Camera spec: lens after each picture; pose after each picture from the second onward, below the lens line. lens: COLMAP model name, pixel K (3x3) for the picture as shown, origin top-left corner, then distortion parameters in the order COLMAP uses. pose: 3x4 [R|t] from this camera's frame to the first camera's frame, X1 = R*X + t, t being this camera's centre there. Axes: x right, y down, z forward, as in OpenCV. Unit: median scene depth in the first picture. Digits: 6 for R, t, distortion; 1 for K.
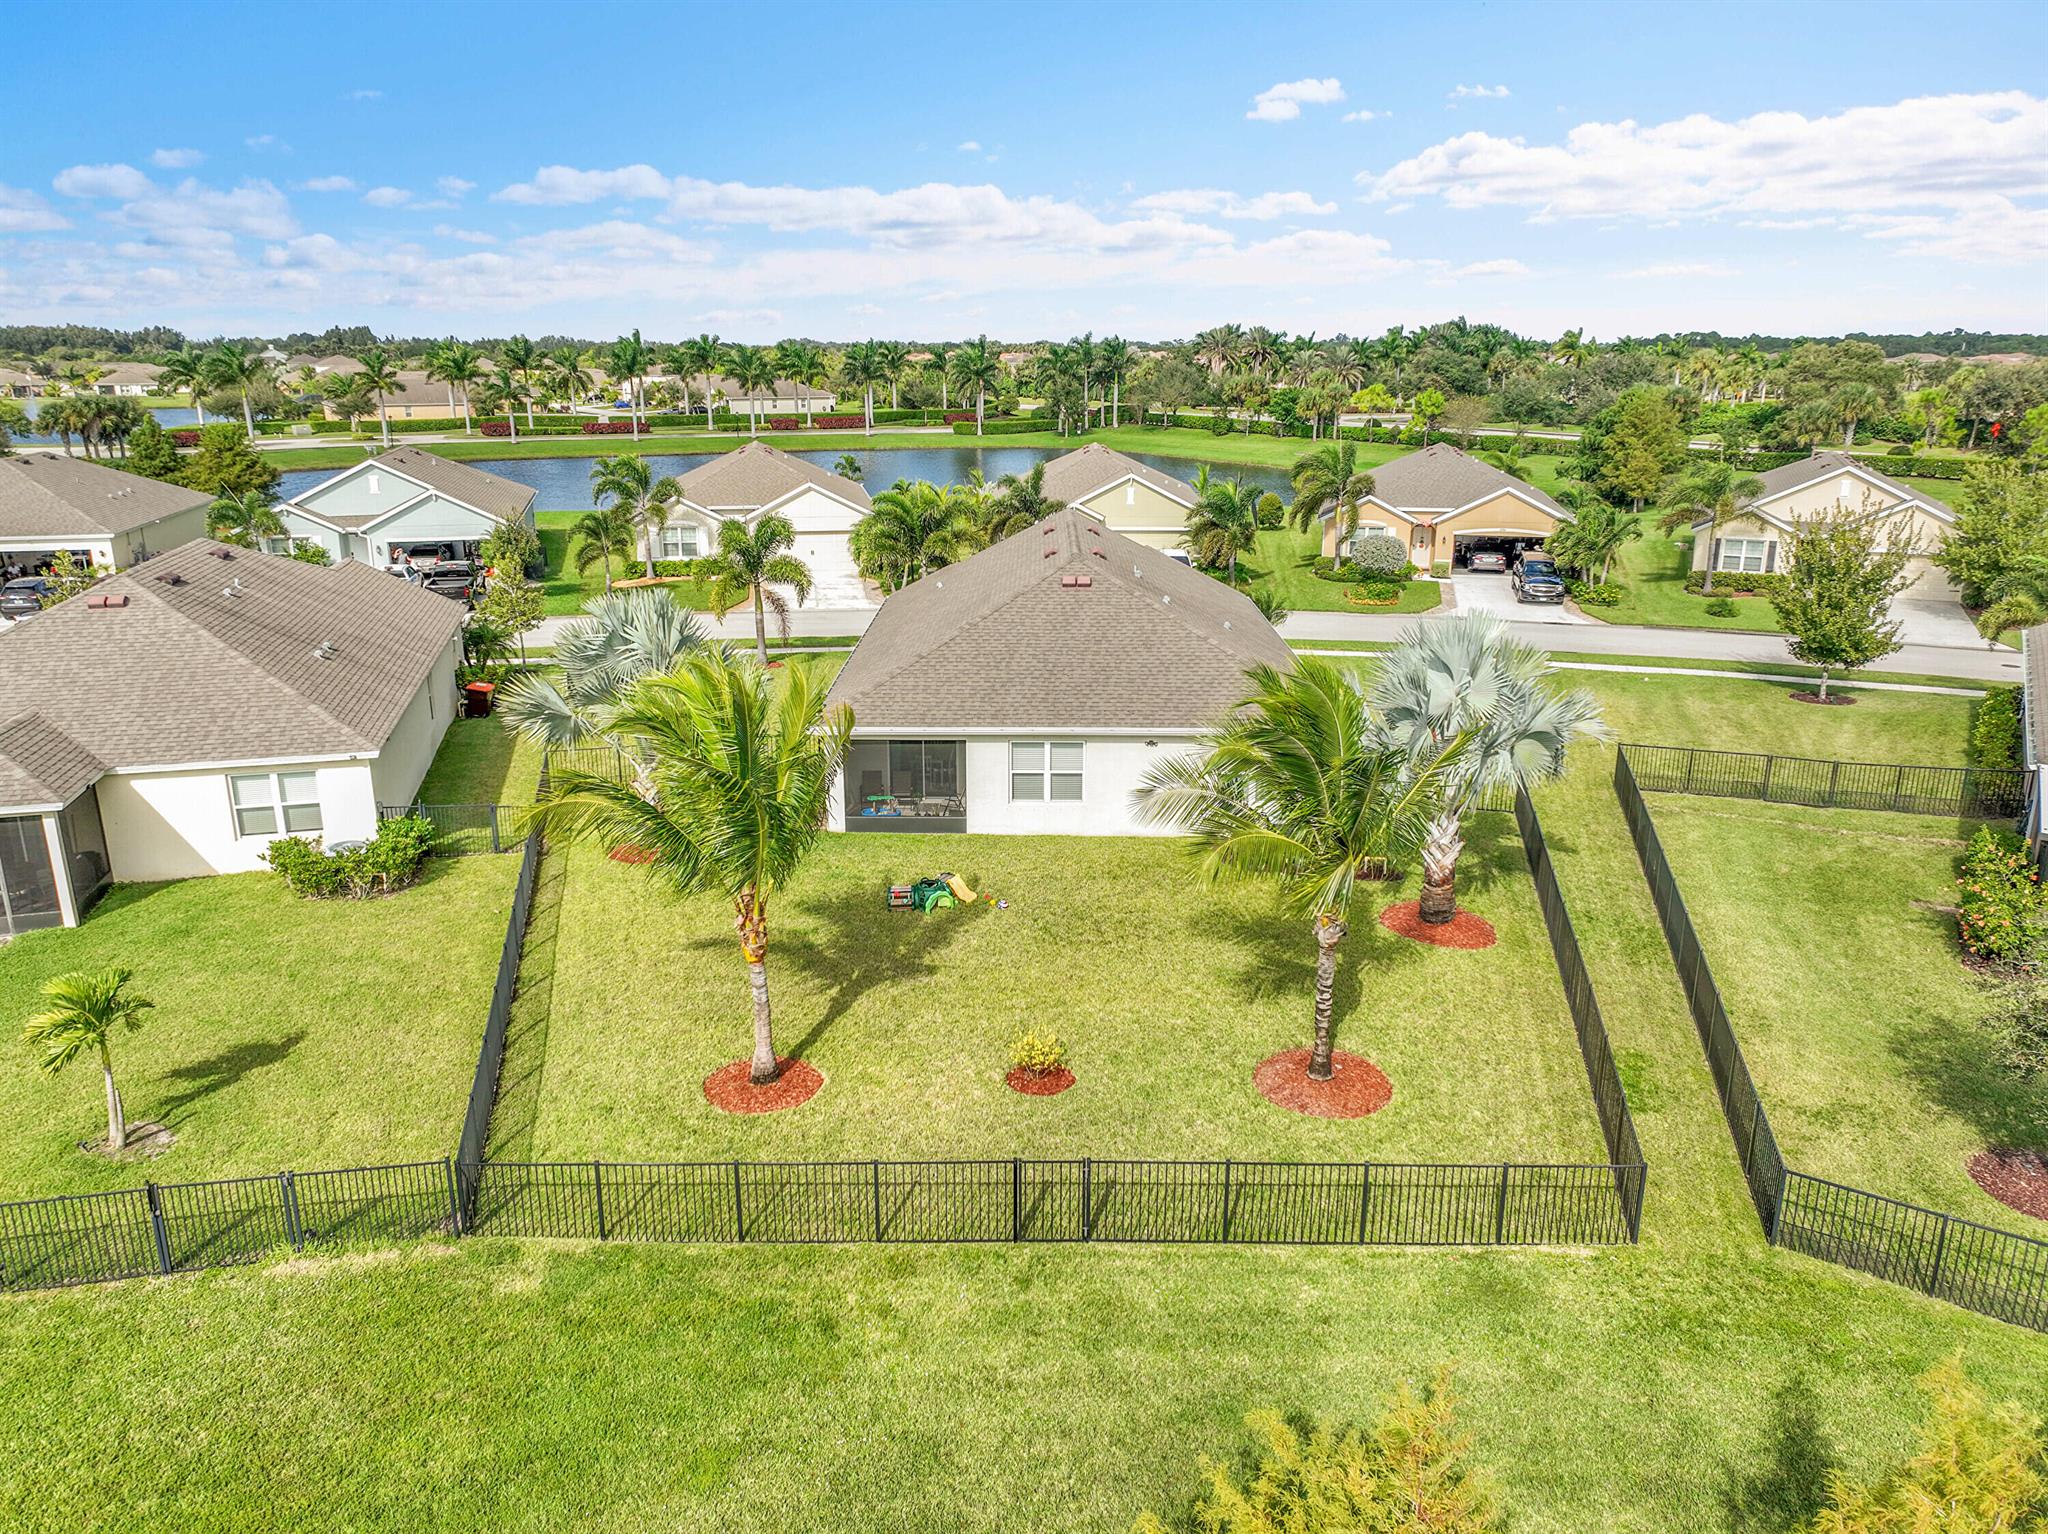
lens RADIAL K [[1437.4, 0, 1024.0], [0, 1437.4, 767.0], [0, 0, 1]] dist [0.003256, 0.007758]
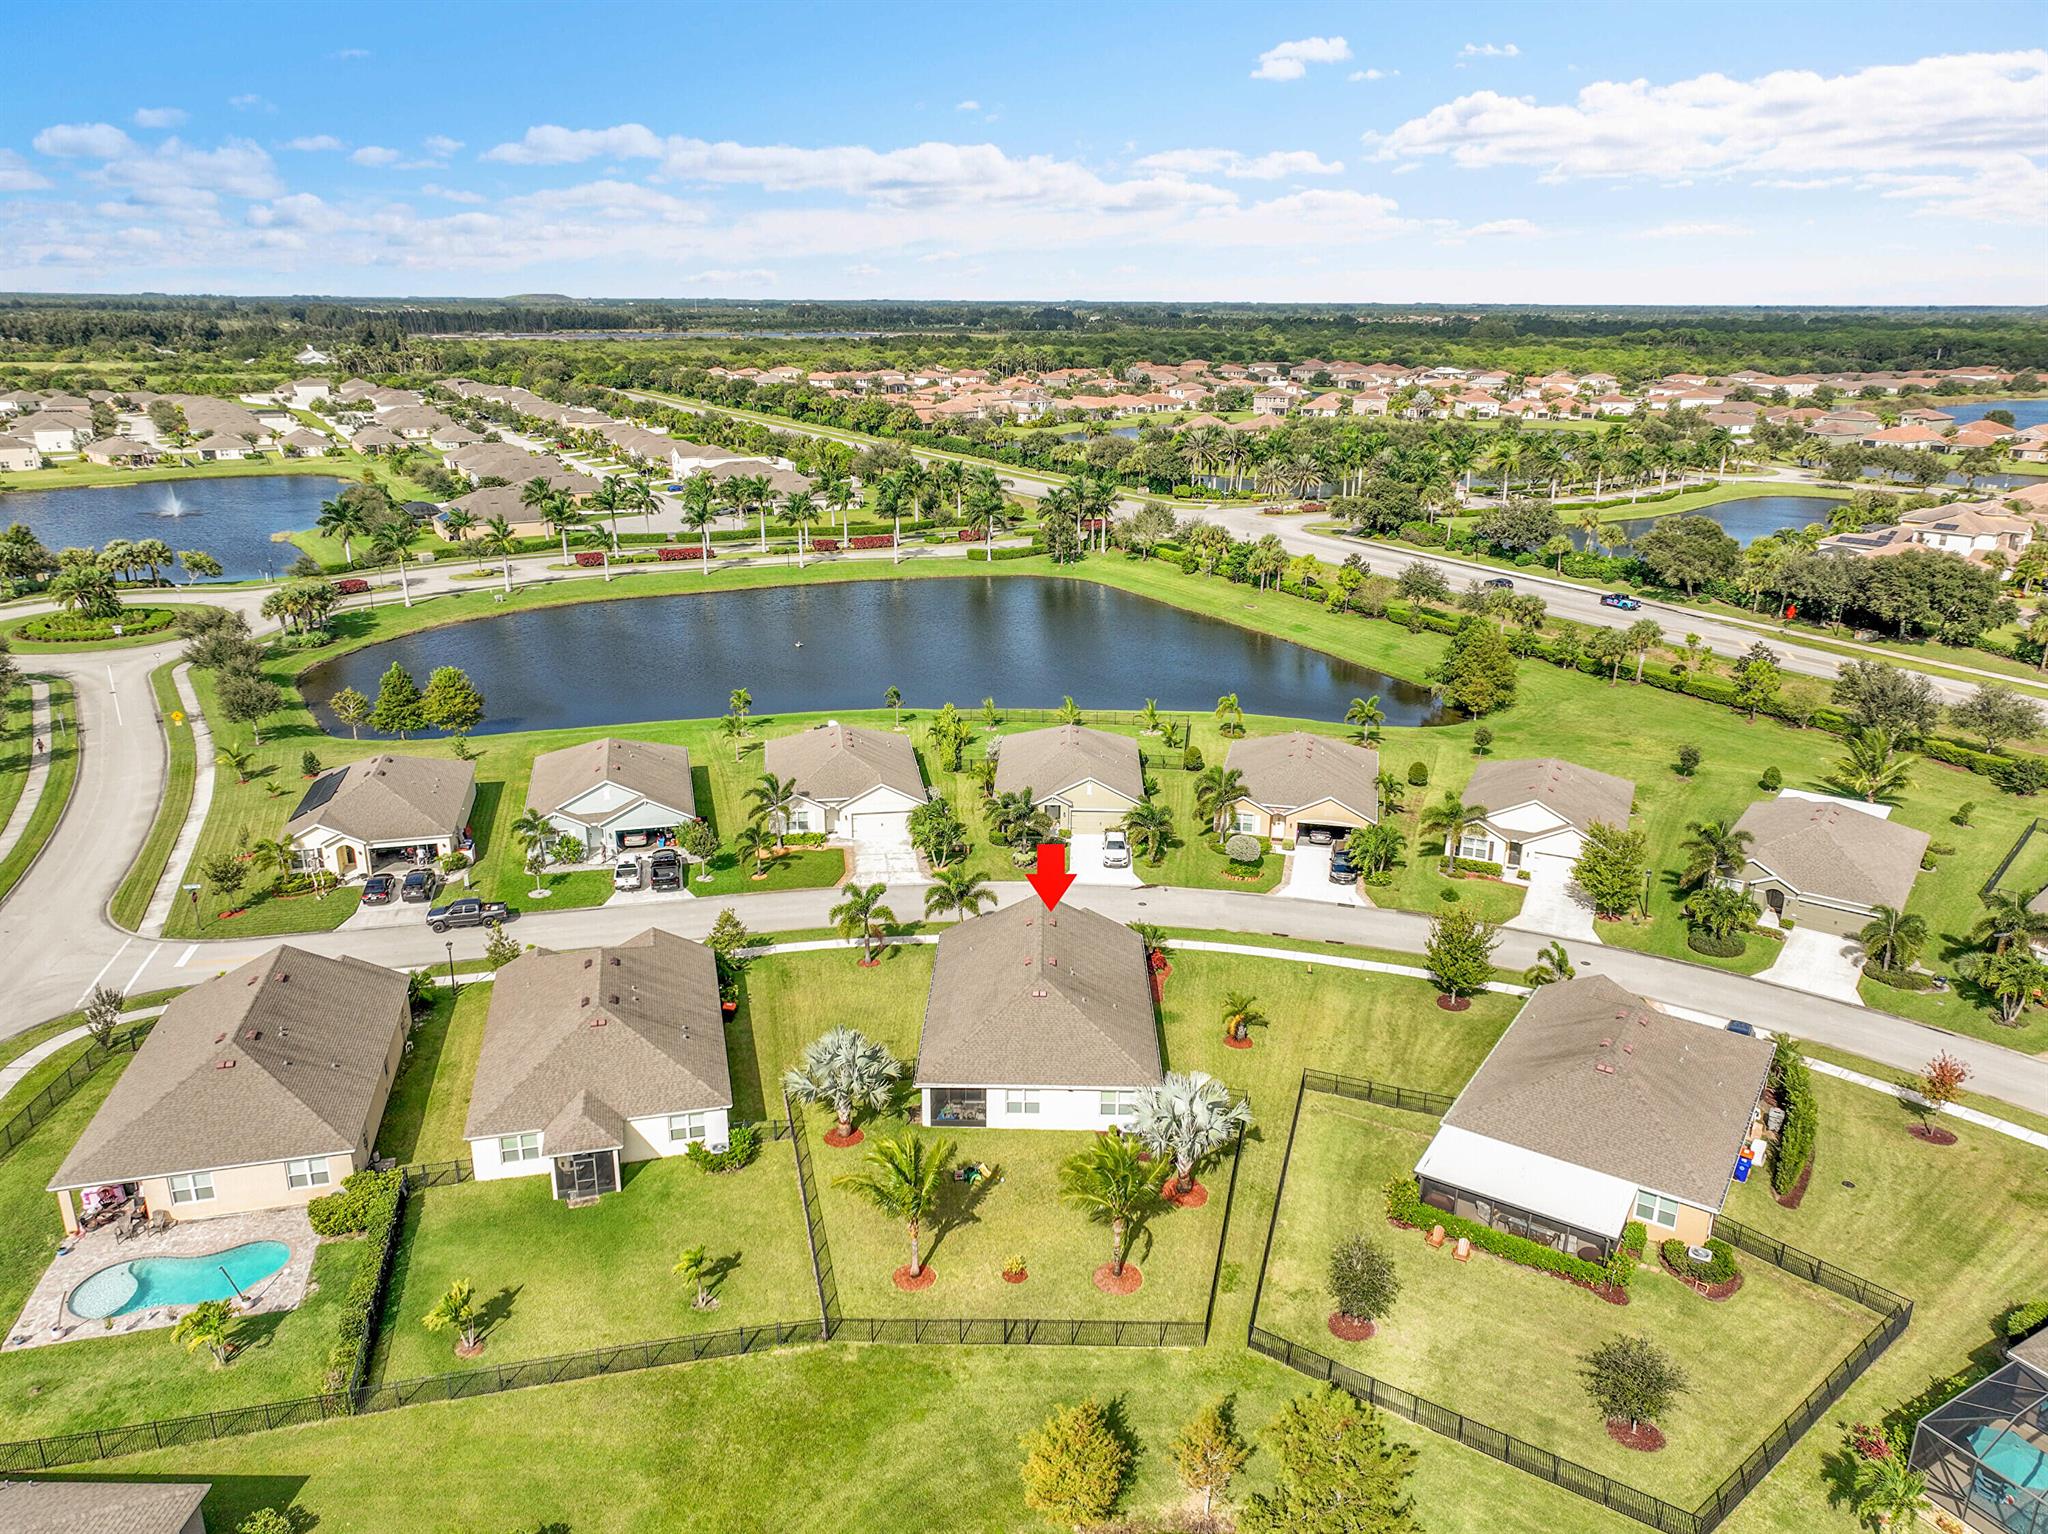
lens RADIAL K [[1449.7, 0, 1019.1], [0, 1449.7, 746.0], [0, 0, 1]] dist [0.004176, 0.008437]
pose [[0.999951, 0.006954, -0.007085, 0.021609], [-0.006811, 0.999777, 0.020009, -0.580735], [0.007223, -0.019960, 0.999775, -1.195691]]
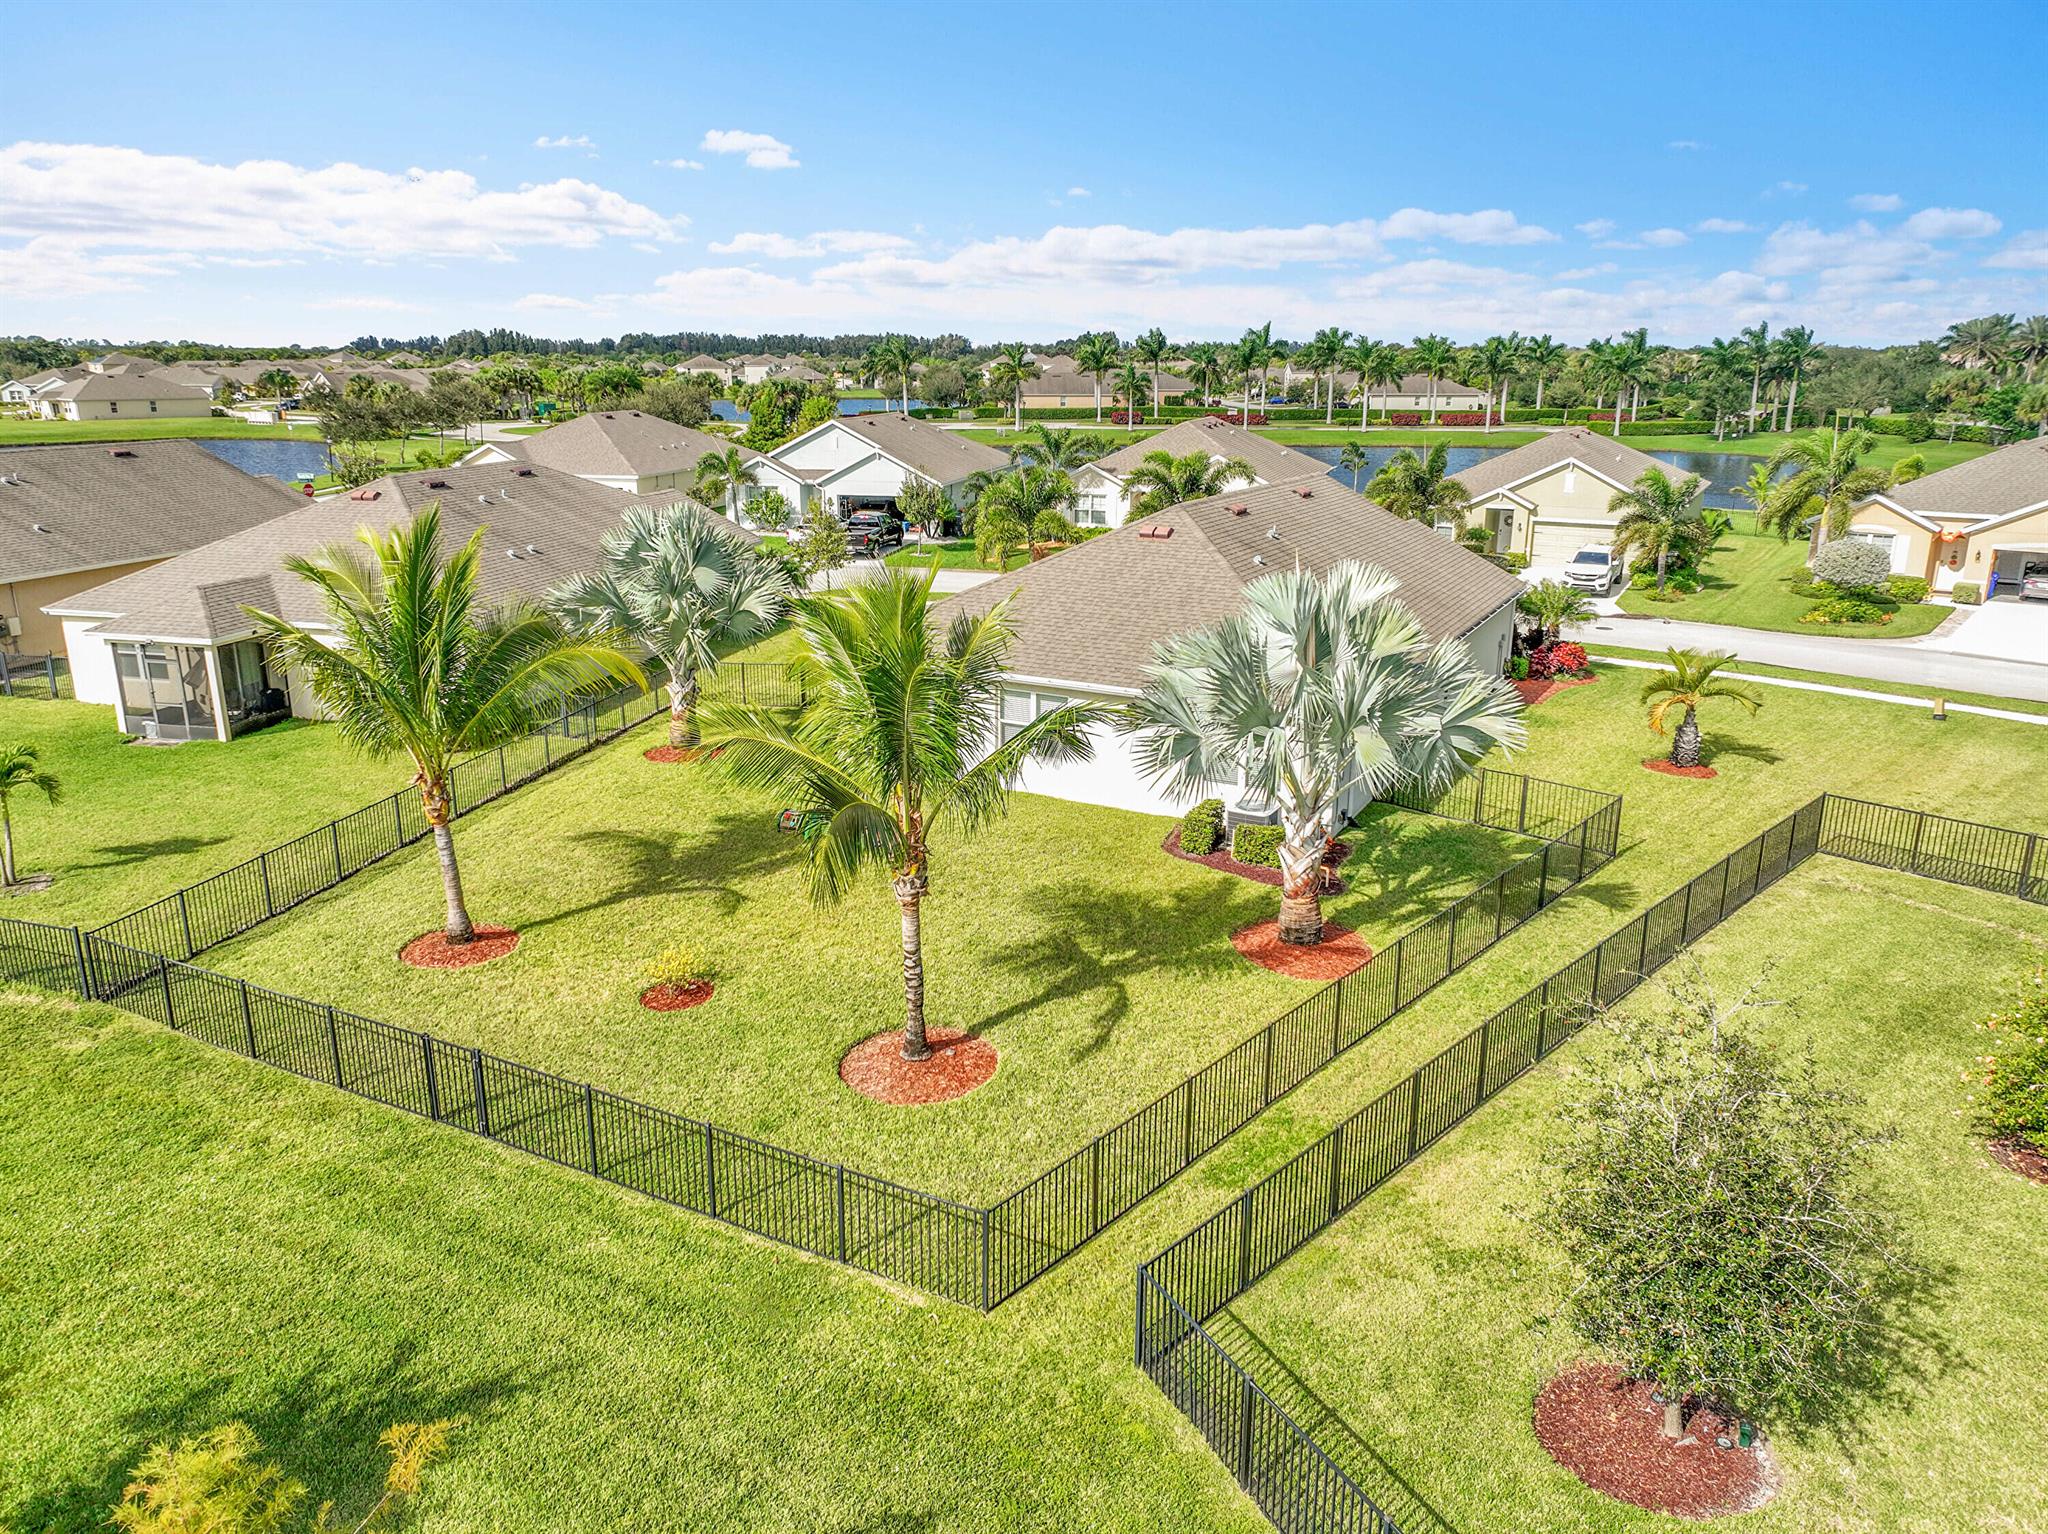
lens RADIAL K [[1437.4, 0, 1024.0], [0, 1437.4, 767.0], [0, 0, 1]] dist [0.003256, 0.007758]
pose [[0.883638, 0.130896, -0.449501, 0.431584], [-0.132977, 0.990749, 0.027101, 0.005879], [0.448890, 0.035825, 0.892869, 0.166250]]
